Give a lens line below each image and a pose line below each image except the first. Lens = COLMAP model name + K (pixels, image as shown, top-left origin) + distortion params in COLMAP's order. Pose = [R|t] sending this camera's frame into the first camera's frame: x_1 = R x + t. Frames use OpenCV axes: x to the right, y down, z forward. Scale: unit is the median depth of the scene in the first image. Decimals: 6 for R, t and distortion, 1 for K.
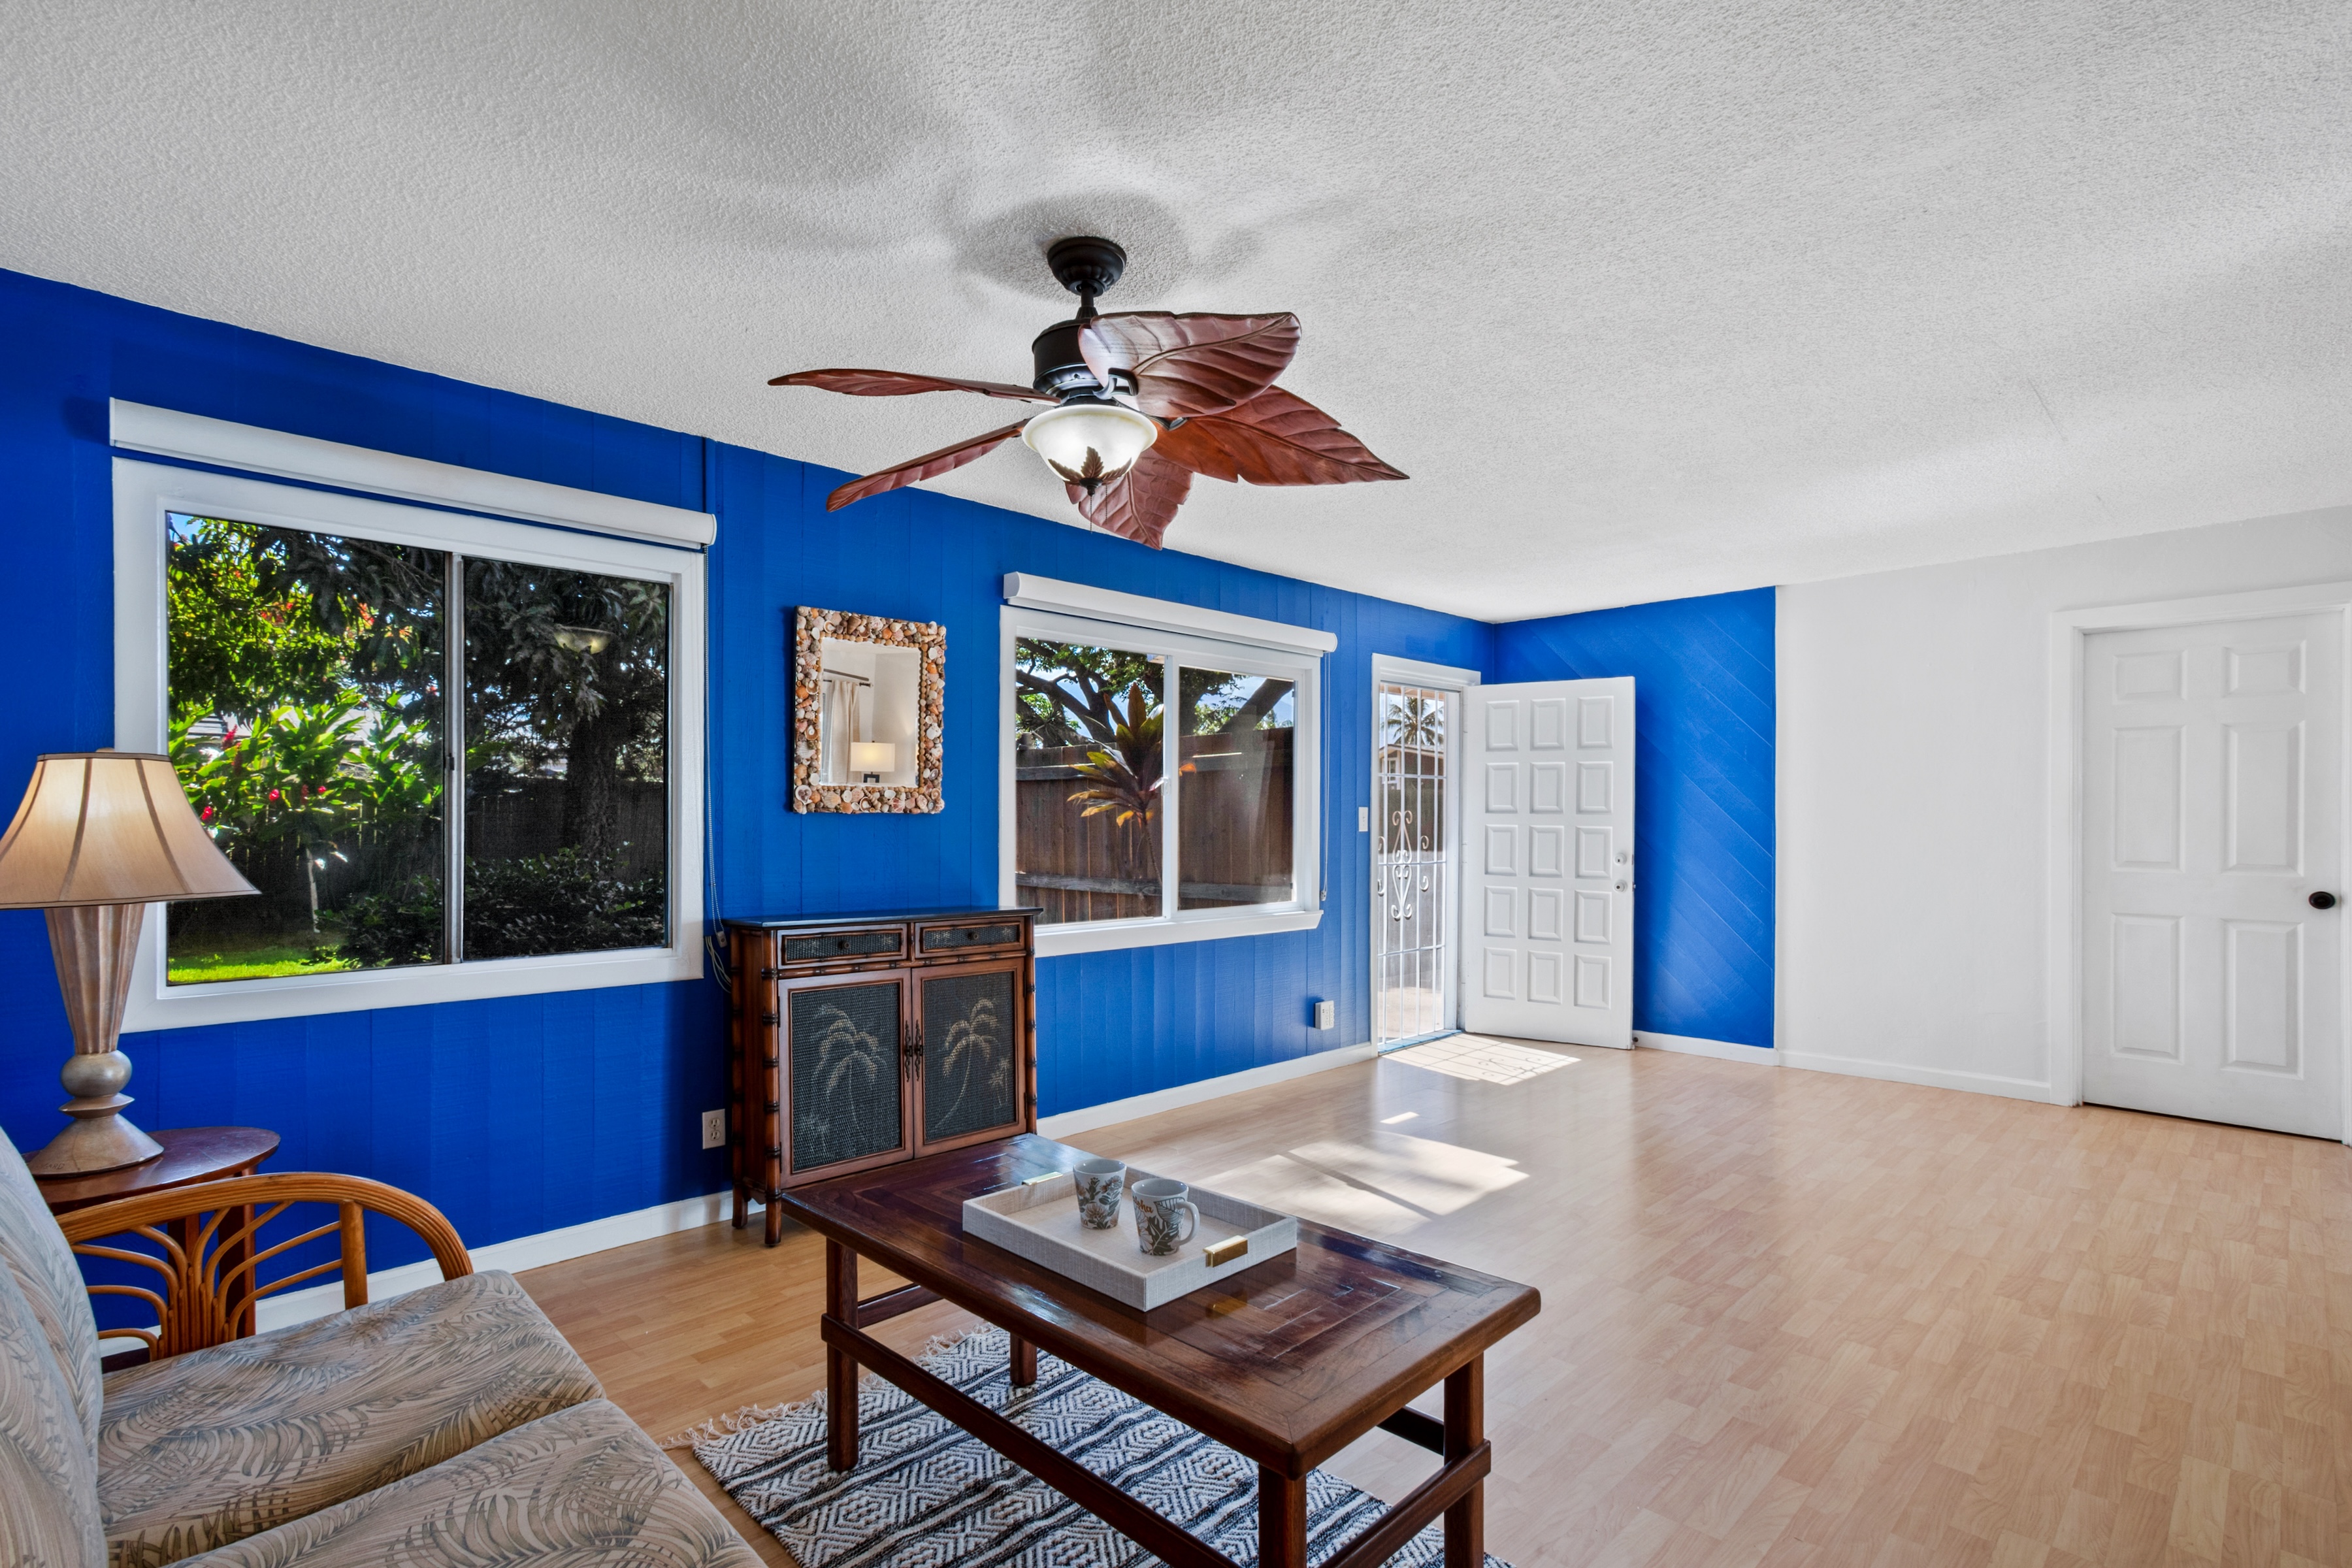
lens RADIAL K [[1081.0, 0, 1168.9], [0, 1081.0, 816.4], [0, 0, 1]] dist [-0.005435, 0.000560]
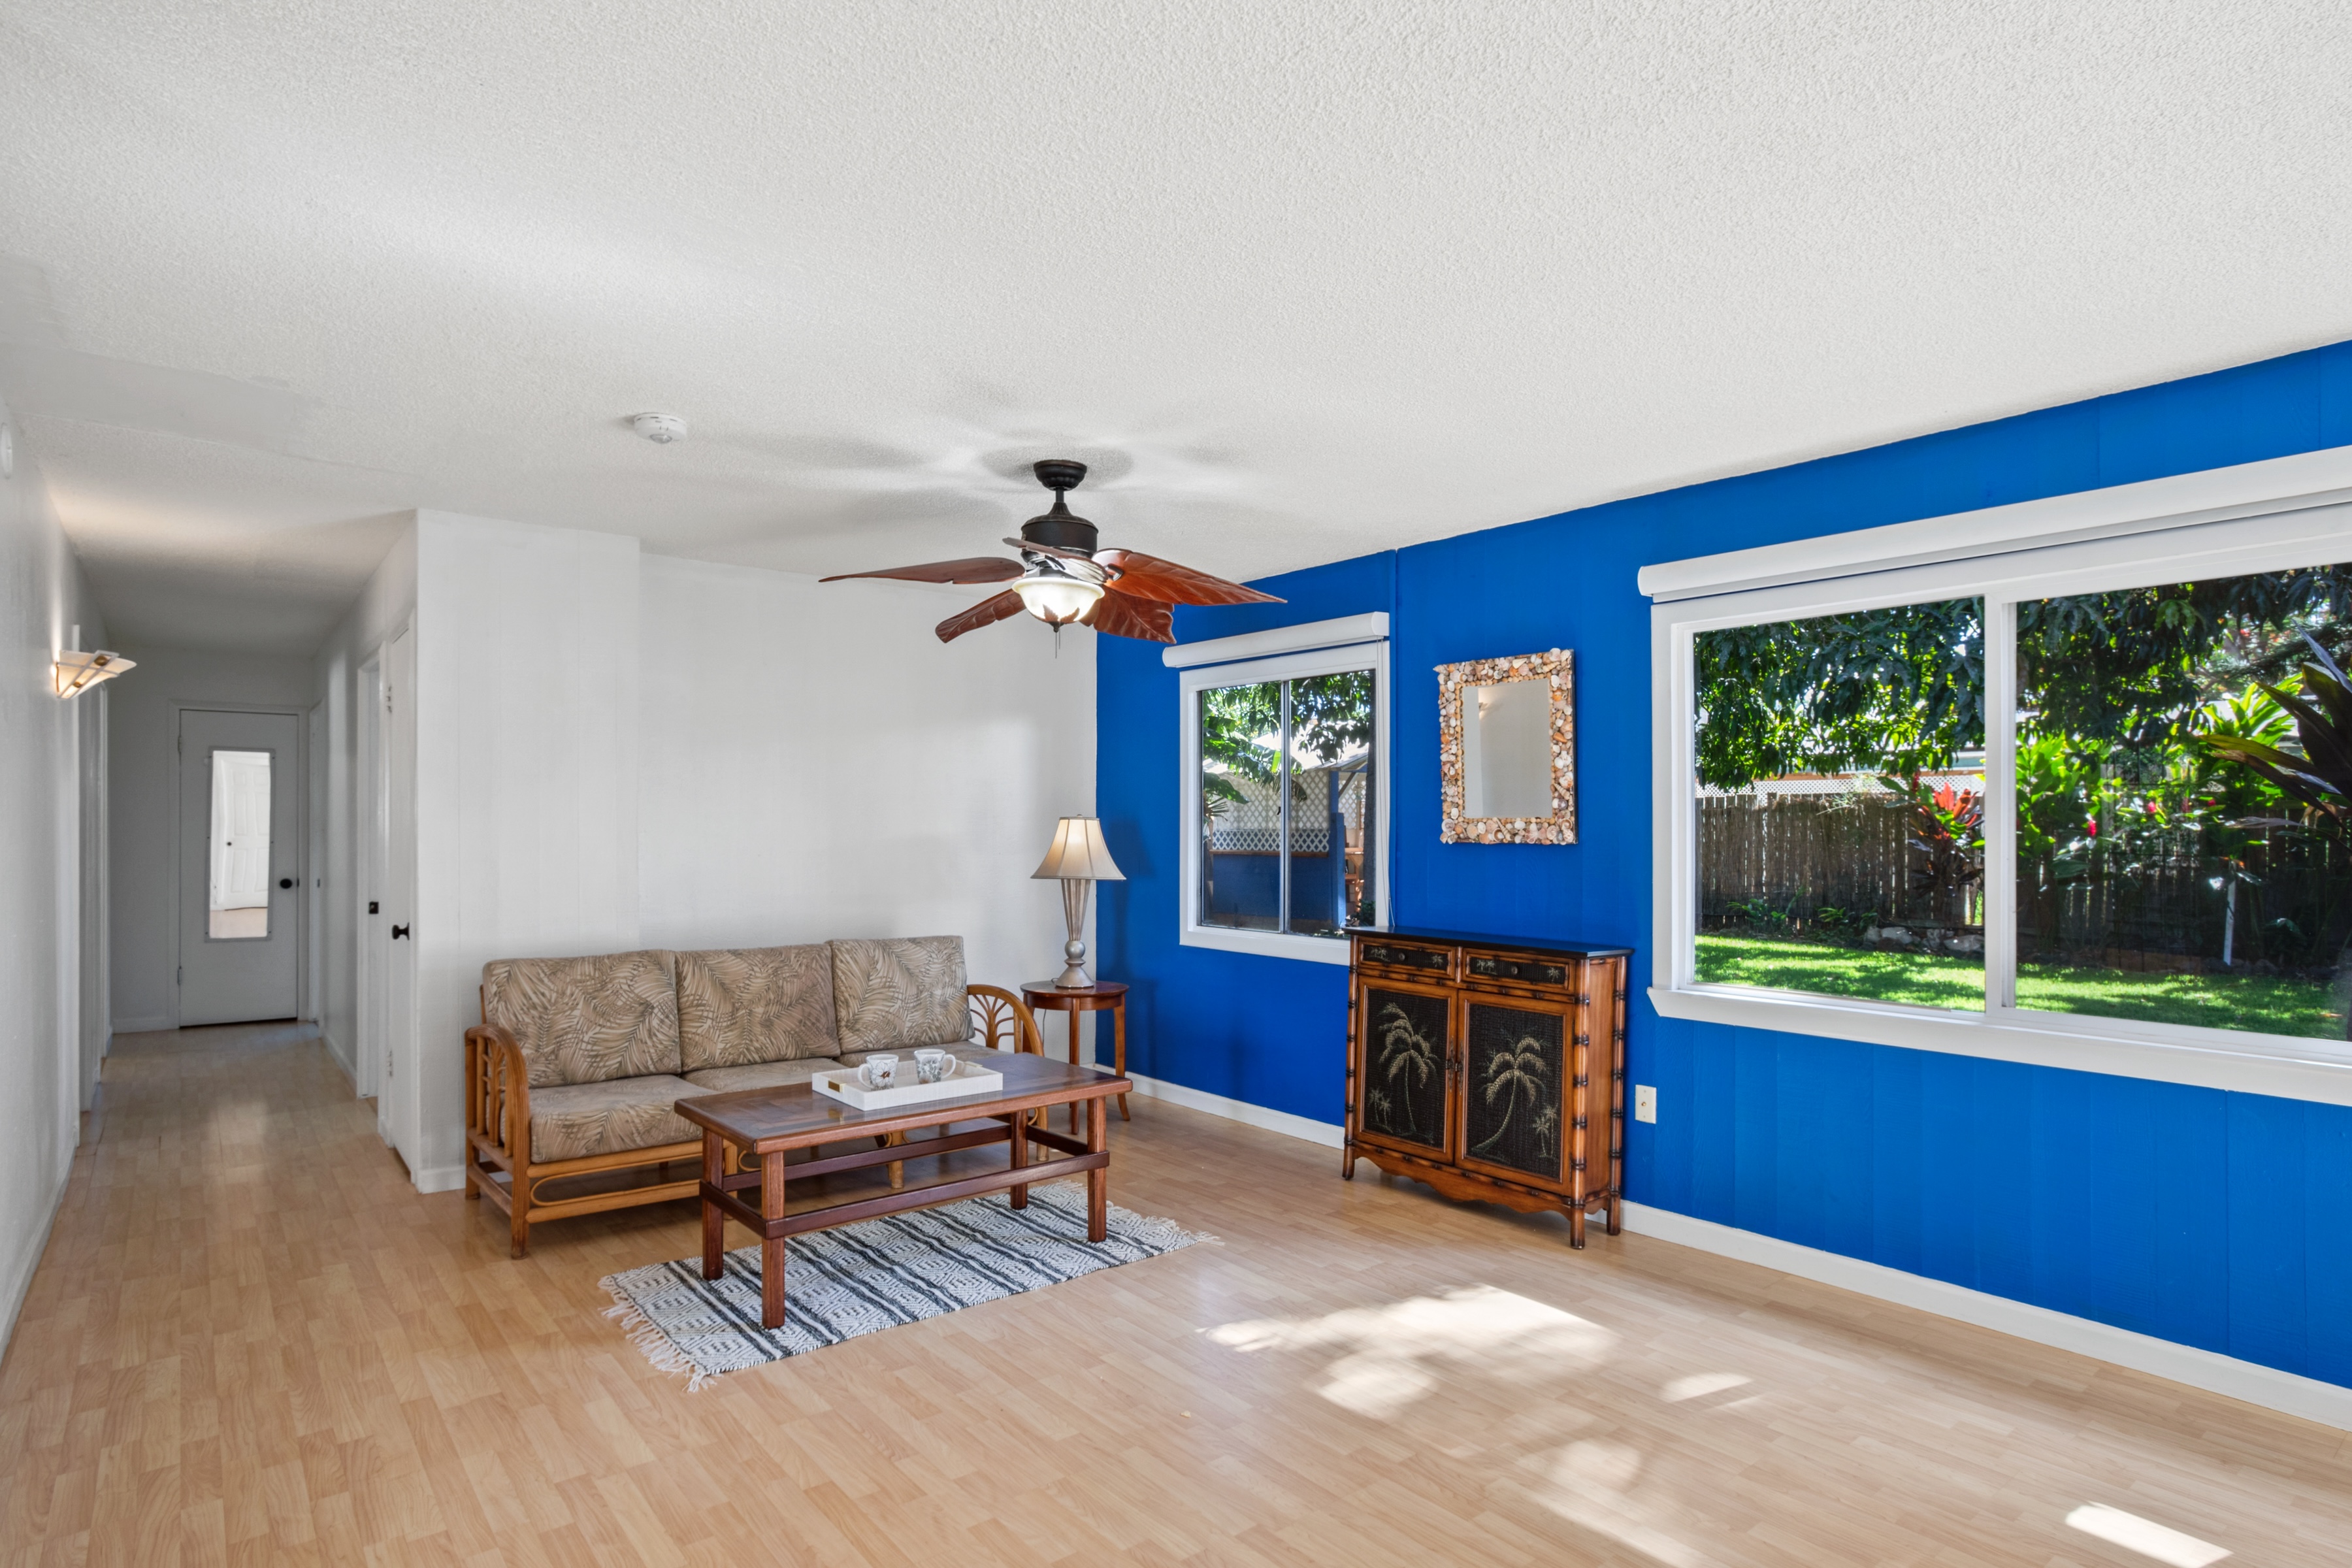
lens RADIAL K [[1241.5, 0, 1206.0], [0, 1241.5, 828.3], [0, 0, 1]] dist [-0.020166, 0.002426]
pose [[-0.059589, 0.000070, -0.998223, 1.059917], [0.003987, 0.999992, -0.000168, -0.020830], [0.998215, -0.003990, -0.059589, 0.870027]]
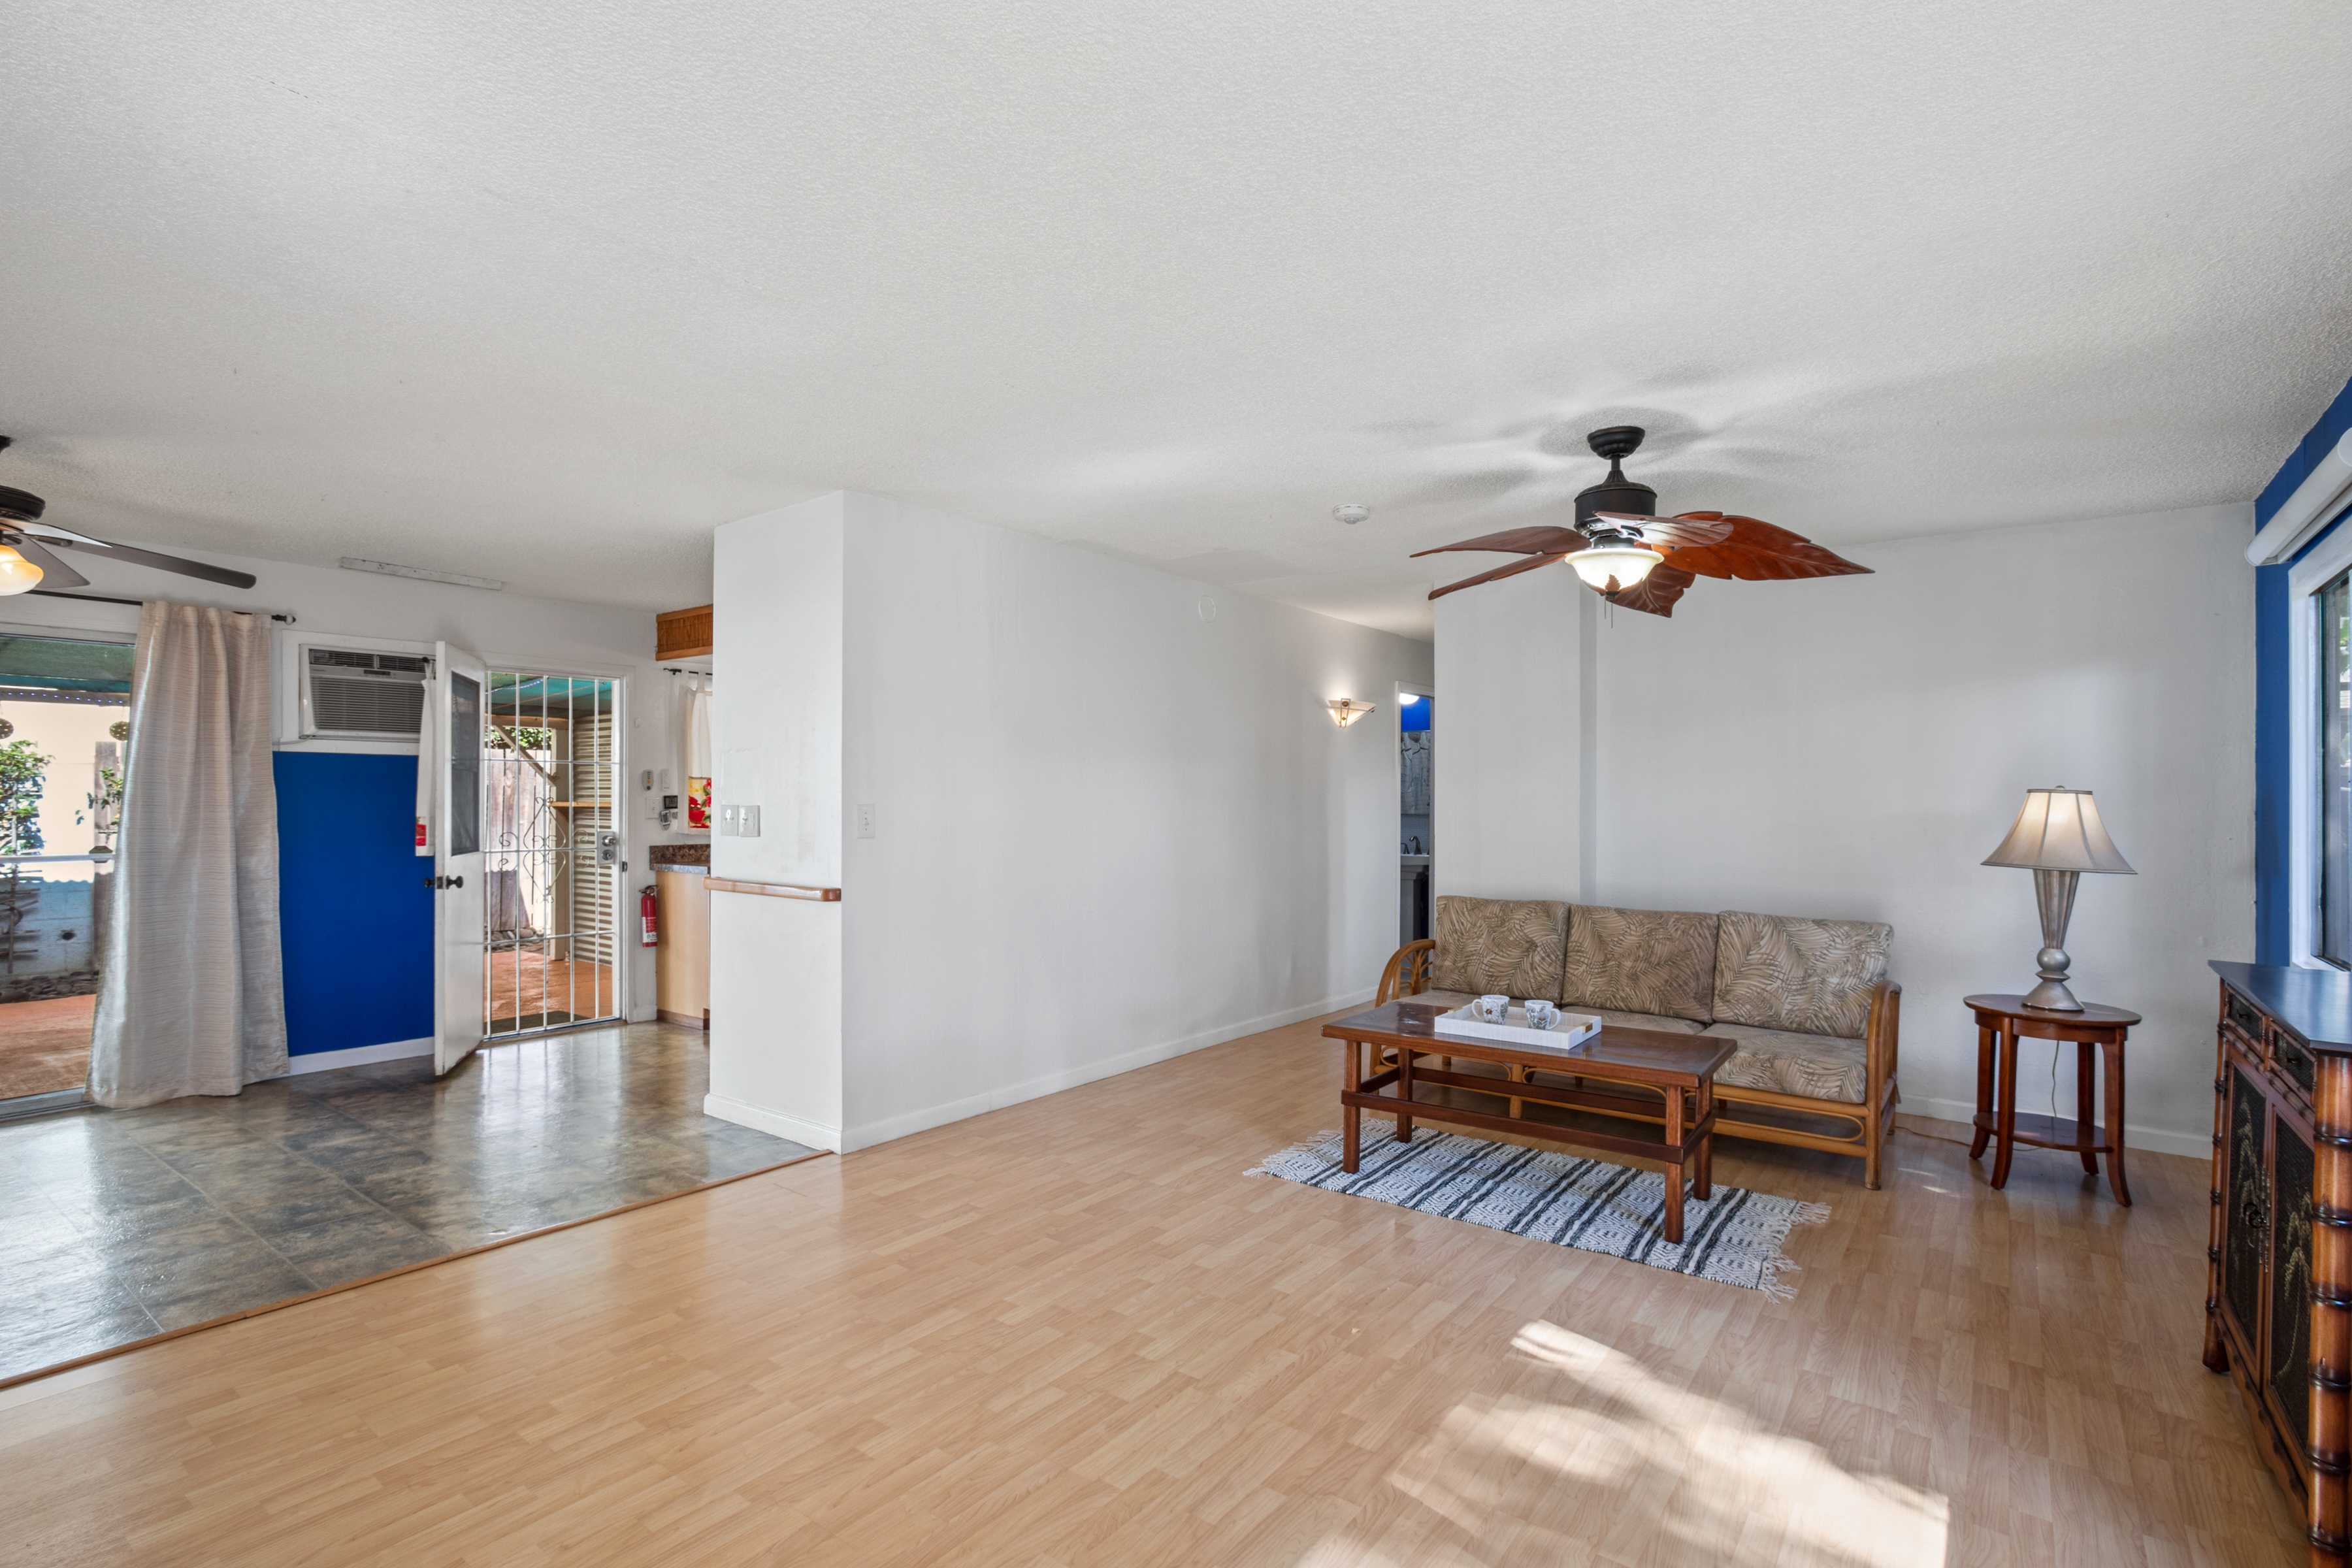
lens RADIAL K [[1164.1, 0, 1184.5], [0, 1164.1, 806.6], [0, 0, 1]] dist [0.005238, 0.001951]
pose [[-0.986732, -0.004891, -0.162285, 0.496379], [-0.004581, 0.999987, -0.002282, -0.011139], [0.162294, -0.001509, -0.986741, 1.635839]]
